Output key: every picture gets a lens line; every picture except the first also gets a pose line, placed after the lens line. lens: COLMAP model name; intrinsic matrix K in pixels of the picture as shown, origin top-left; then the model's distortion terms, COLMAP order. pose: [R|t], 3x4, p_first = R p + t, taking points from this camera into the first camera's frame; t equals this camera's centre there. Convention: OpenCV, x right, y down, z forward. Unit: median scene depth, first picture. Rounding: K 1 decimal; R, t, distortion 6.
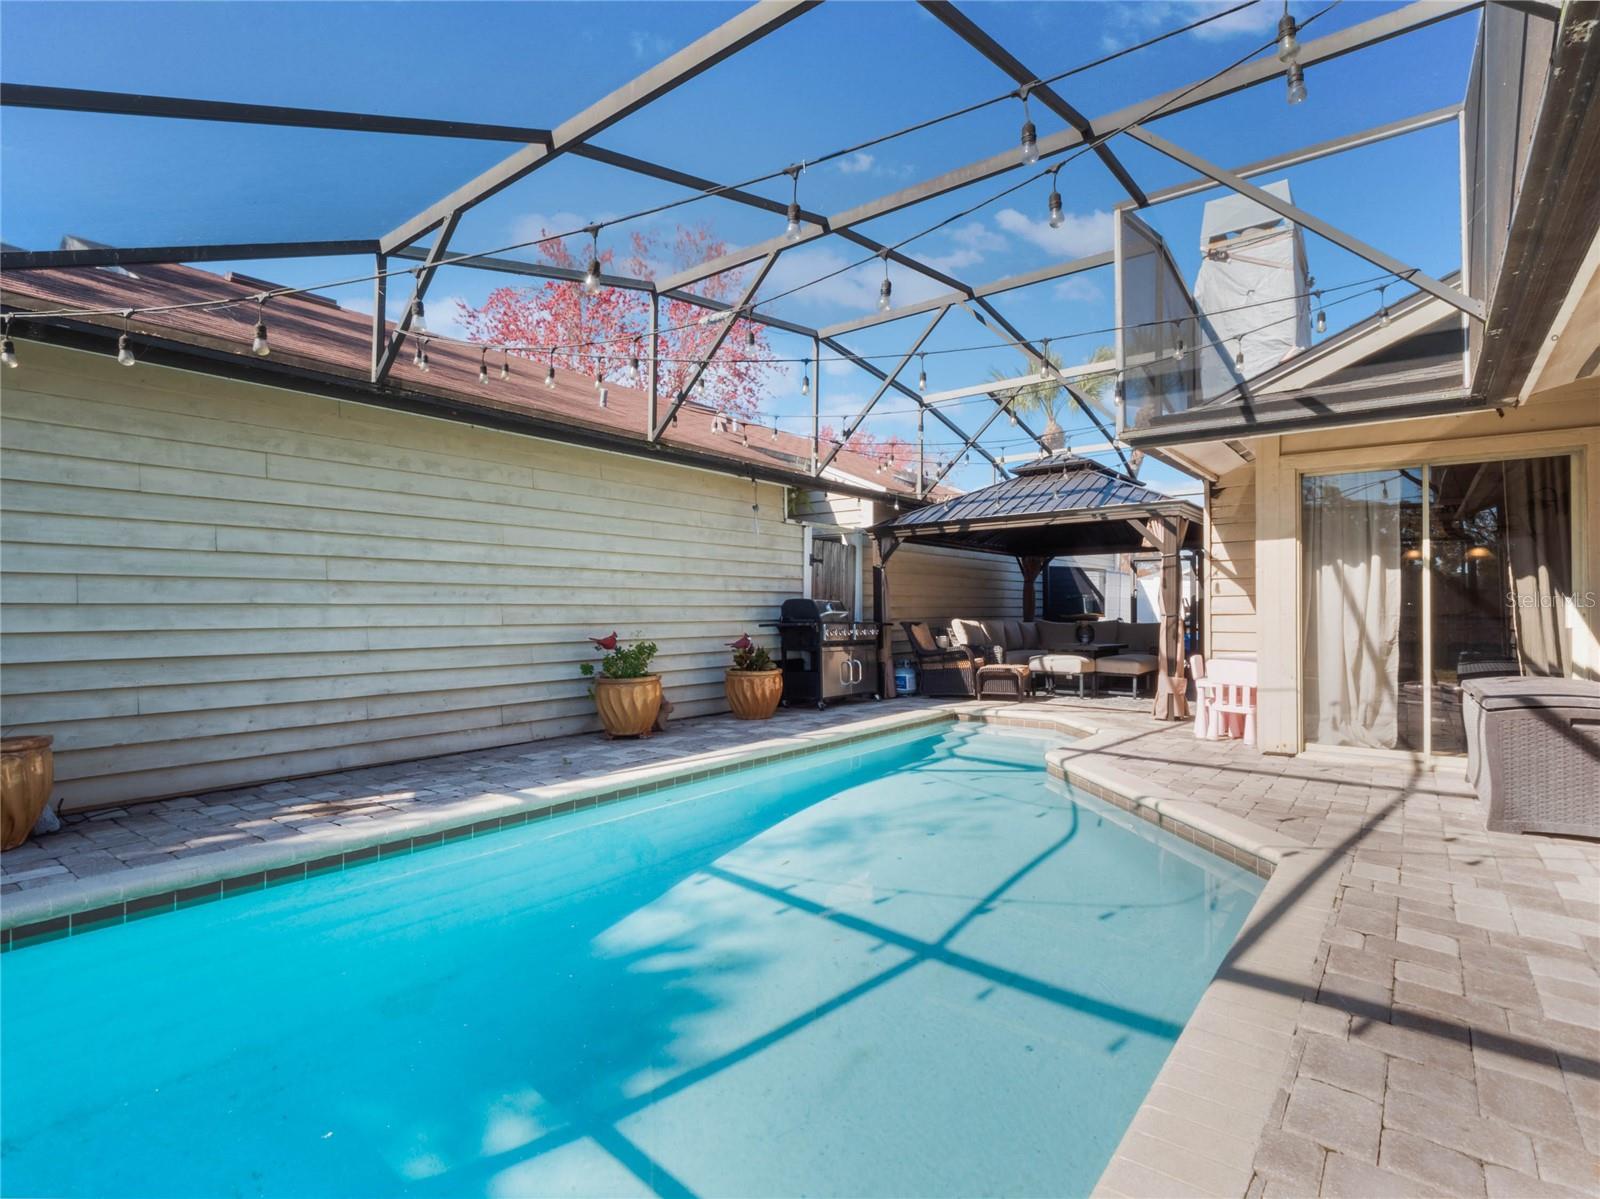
lens RADIAL K [[768.0, 0, 818.8], [0, 768.0, 600.6], [0, 0, 1]] dist [-0.004731, -0.001870]
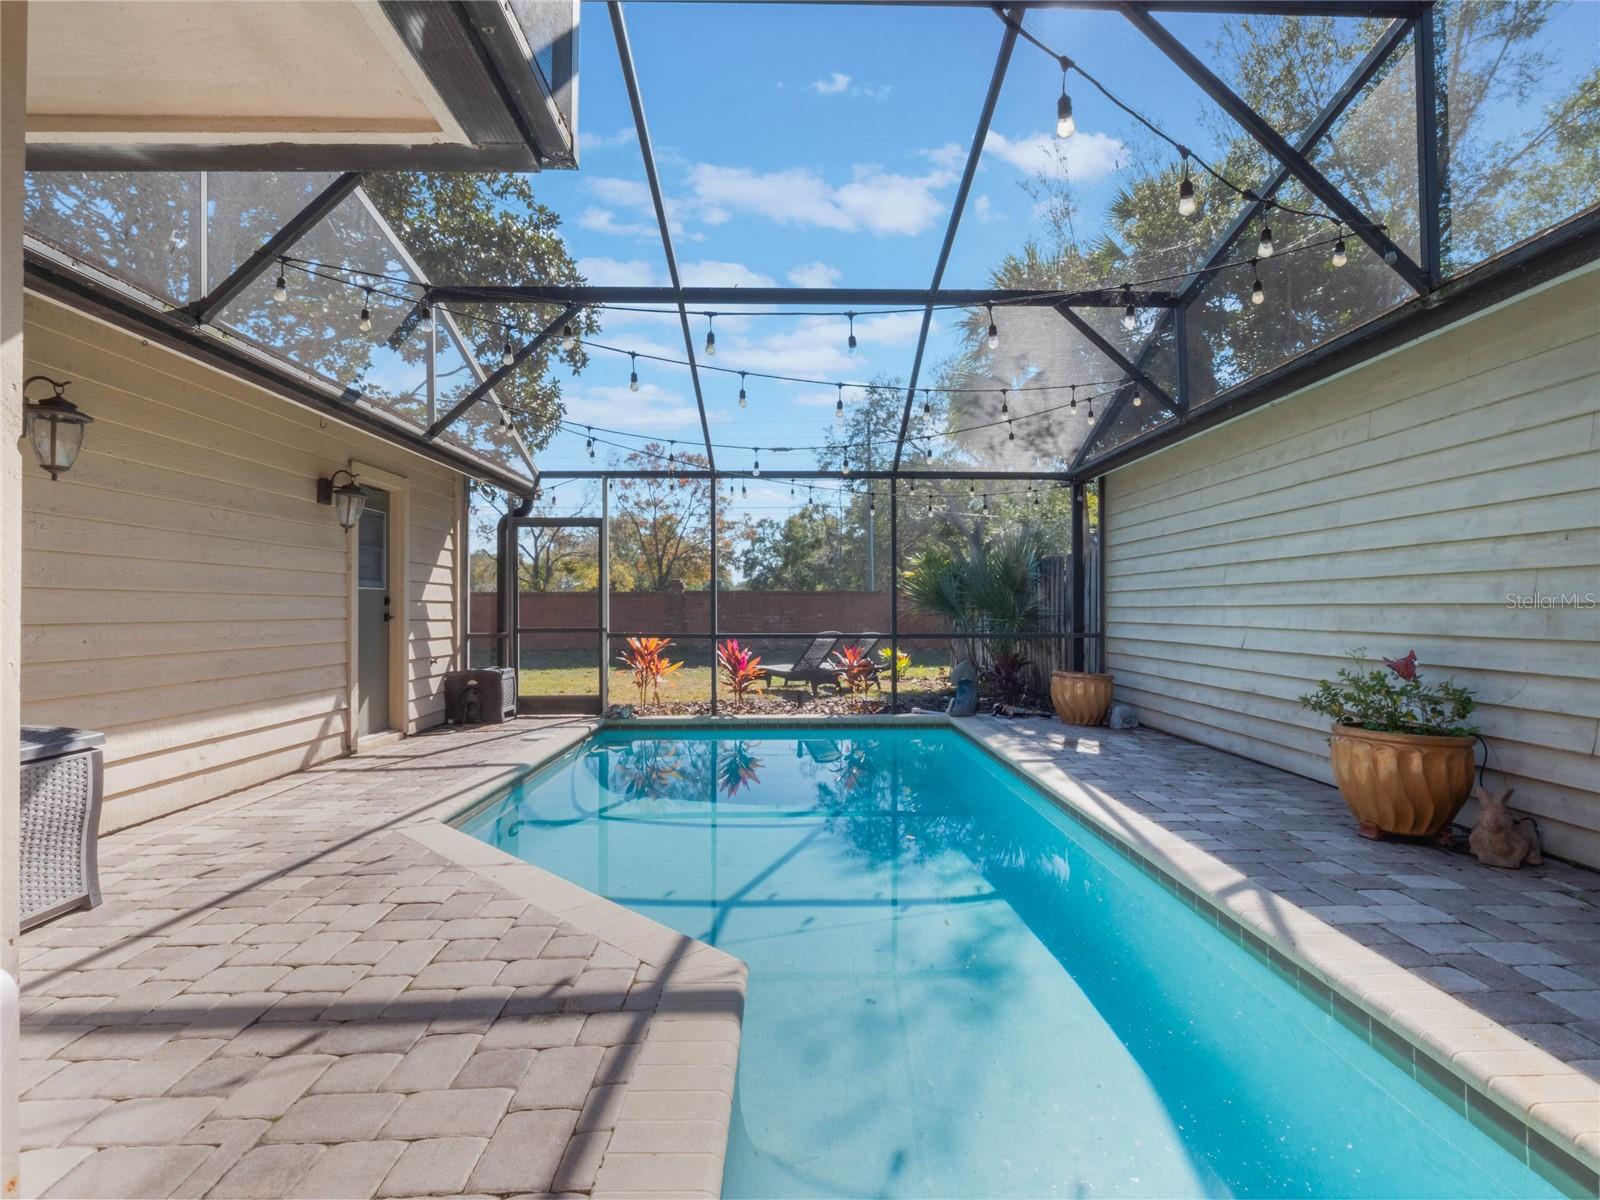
lens RADIAL K [[768.0, 0, 818.8], [0, 768.0, 601.1], [0, 0, 1]] dist [-0.004731, -0.001870]
pose [[-0.773334, -0.005162, -0.633977, 0.467480], [0.007508, 0.999822, -0.017298, 0.010508], [0.633954, -0.018137, -0.773158, 1.237220]]
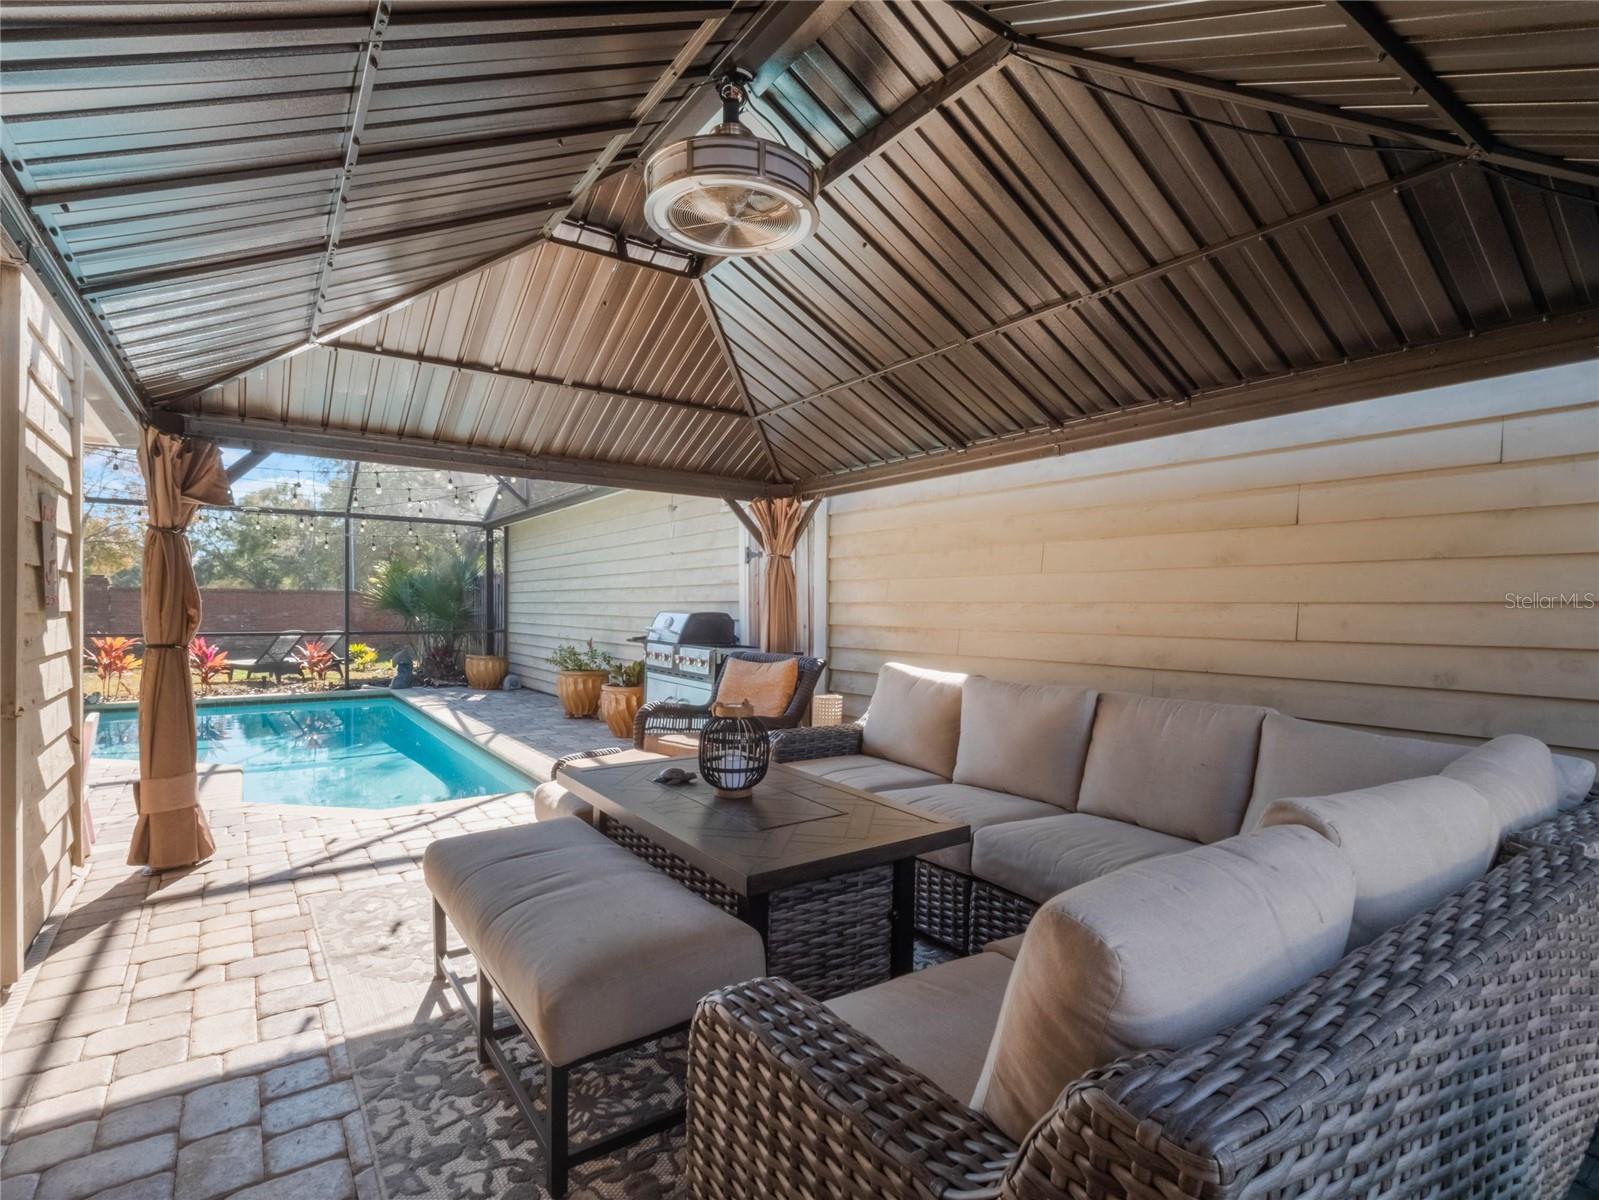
lens RADIAL K [[786.7, 0, 797.2], [0, 786.7, 608.1], [0, 0, 1]] dist [-0.002715, -0.007919]
pose [[-0.302711, 0.001571, -0.953081, 0.960761], [0.003404, 0.999994, 0.000568, -0.007556], [0.953076, -0.003072, -0.302715, 1.852642]]
